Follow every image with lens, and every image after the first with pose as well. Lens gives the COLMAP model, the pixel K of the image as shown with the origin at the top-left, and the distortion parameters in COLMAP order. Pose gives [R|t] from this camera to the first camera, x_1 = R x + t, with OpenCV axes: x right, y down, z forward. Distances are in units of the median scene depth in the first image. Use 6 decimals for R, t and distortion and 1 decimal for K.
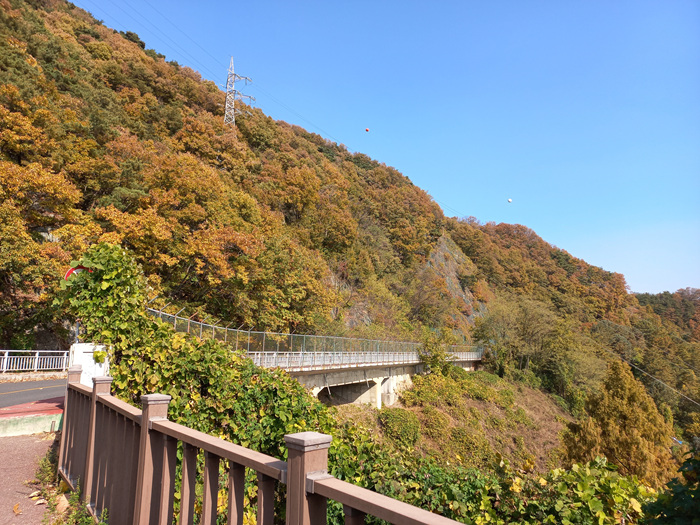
lens RADIAL K [[495.8, 0, 354.6], [0, 495.8, 262.3], [0, 0, 1]] dist [0.046189, -0.025101]
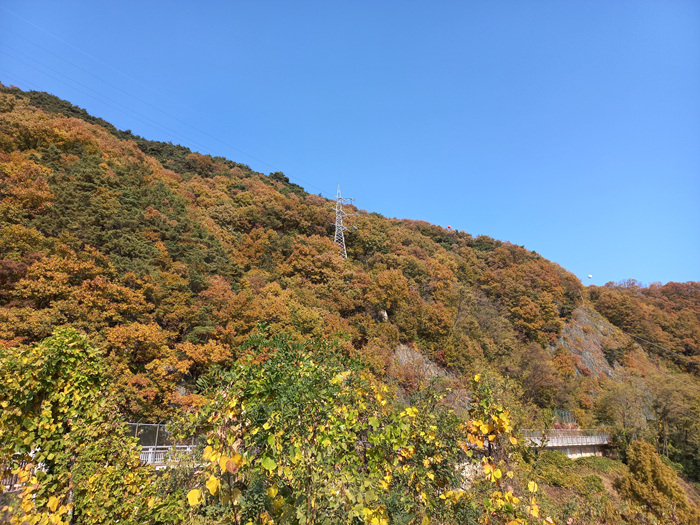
lens RADIAL K [[495.8, 0, 356.4], [0, 495.8, 266.2], [0, 0, 1]] dist [0.046189, -0.025101]
pose [[0.938009, -0.139803, -0.317167, 0.112020], [0.088966, 0.981503, -0.169521, -0.009020], [0.335000, 0.130795, 0.933096, -0.053725]]
